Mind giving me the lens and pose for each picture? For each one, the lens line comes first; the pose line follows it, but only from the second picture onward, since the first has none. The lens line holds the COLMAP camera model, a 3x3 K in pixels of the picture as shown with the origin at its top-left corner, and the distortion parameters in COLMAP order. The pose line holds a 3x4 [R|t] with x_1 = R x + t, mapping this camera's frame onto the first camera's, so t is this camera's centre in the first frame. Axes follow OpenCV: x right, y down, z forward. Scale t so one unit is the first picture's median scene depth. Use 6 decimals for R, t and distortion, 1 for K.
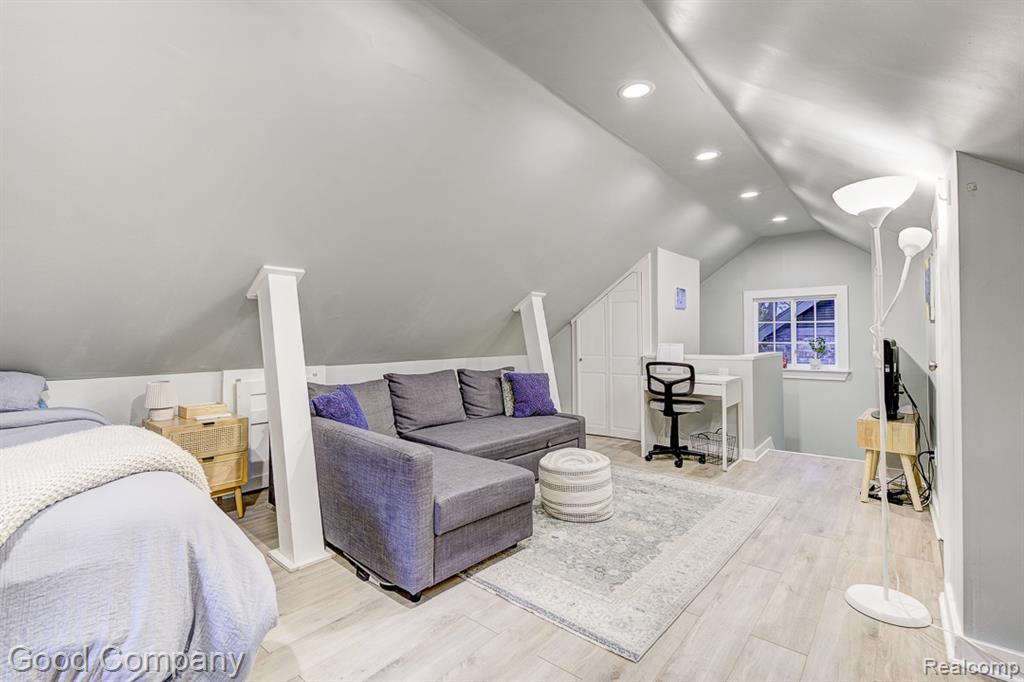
lens RADIAL K [[476.7, 0, 486.9], [0, 476.7, 327.0], [0, 0, 1]] dist [-0.015573, 0.001012]
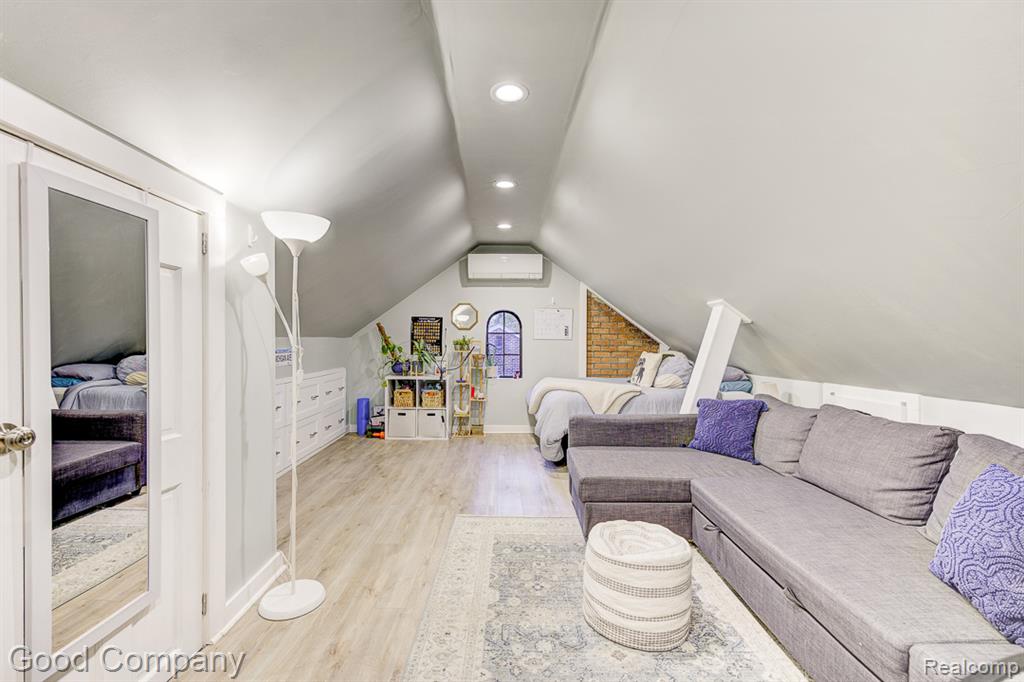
lens RADIAL K [[418.5, 0, 509.3], [0, 418.5, 342.7], [0, 0, 1]] dist [-0.000078, -0.000091]
pose [[-0.732723, 0.000284, -0.680527, 0.627470], [0.008695, 0.999922, -0.008944, -0.000395], [0.680471, -0.012471, -0.732669, 1.138402]]
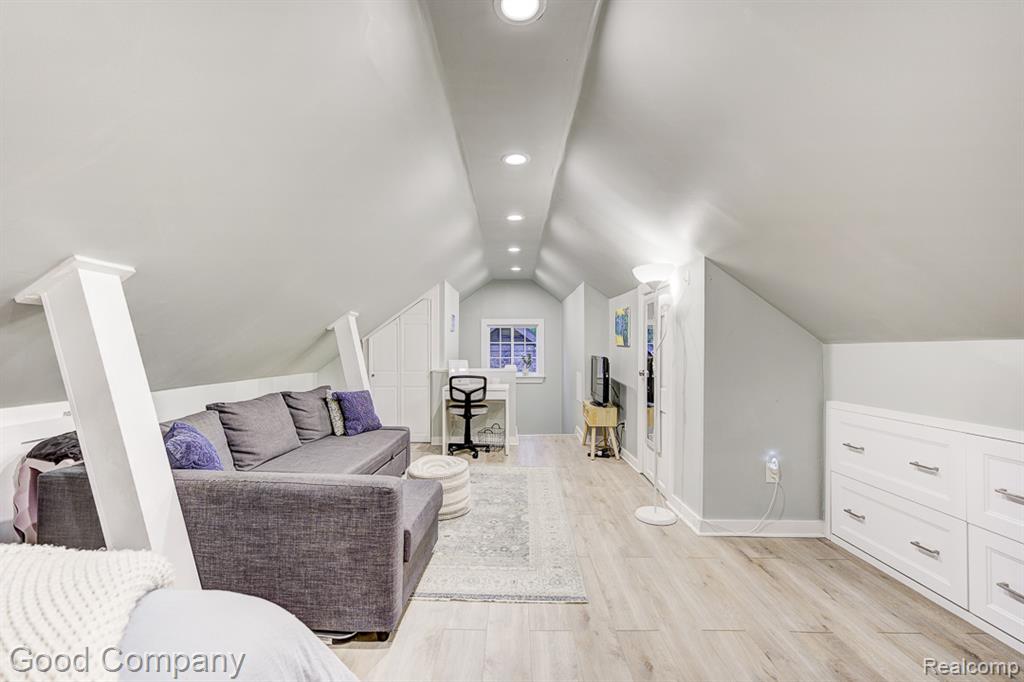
lens RADIAL K [[418.5, 0, 511.4], [0, 418.5, 350.6], [0, 0, 1]] dist [-0.000078, -0.000091]
pose [[0.750835, 0.000524, 0.660490, -0.297277], [-0.014699, 0.999765, 0.015917, -0.011732], [-0.660326, -0.021660, 0.750666, 0.122194]]
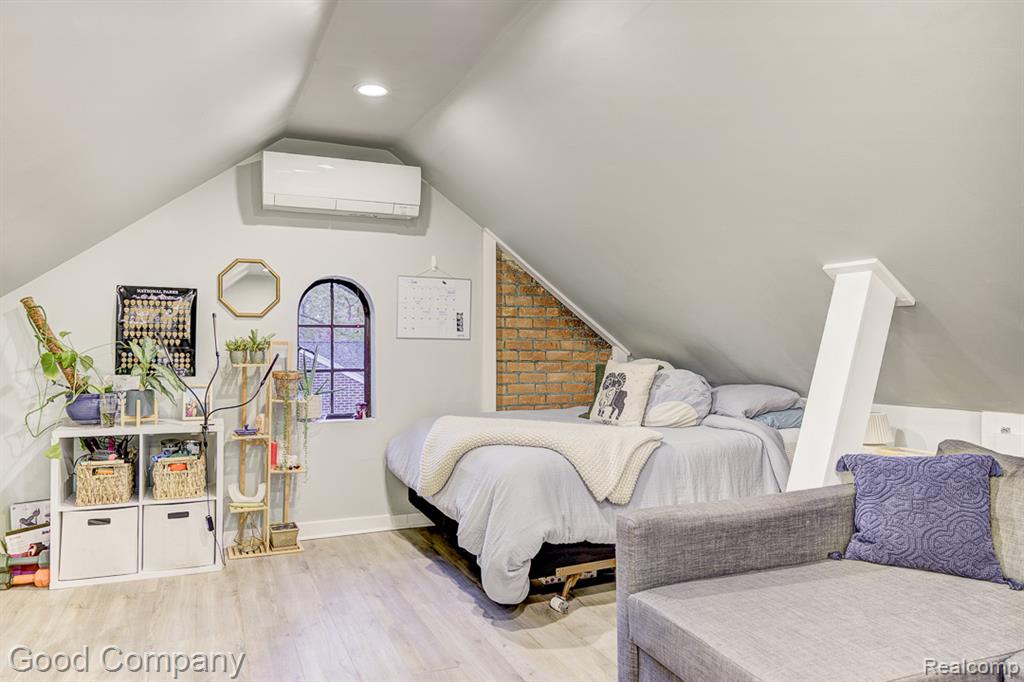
lens RADIAL K [[677.9, 0, 513.6], [0, 677.9, 336.6], [0, 0, 1]] dist [0.002016, -0.001359]
pose [[-0.429326, -0.008984, -0.903105, 0.530730], [0.016185, 0.999713, -0.017639, -0.004561], [0.903005, -0.022190, -0.429057, 0.761939]]
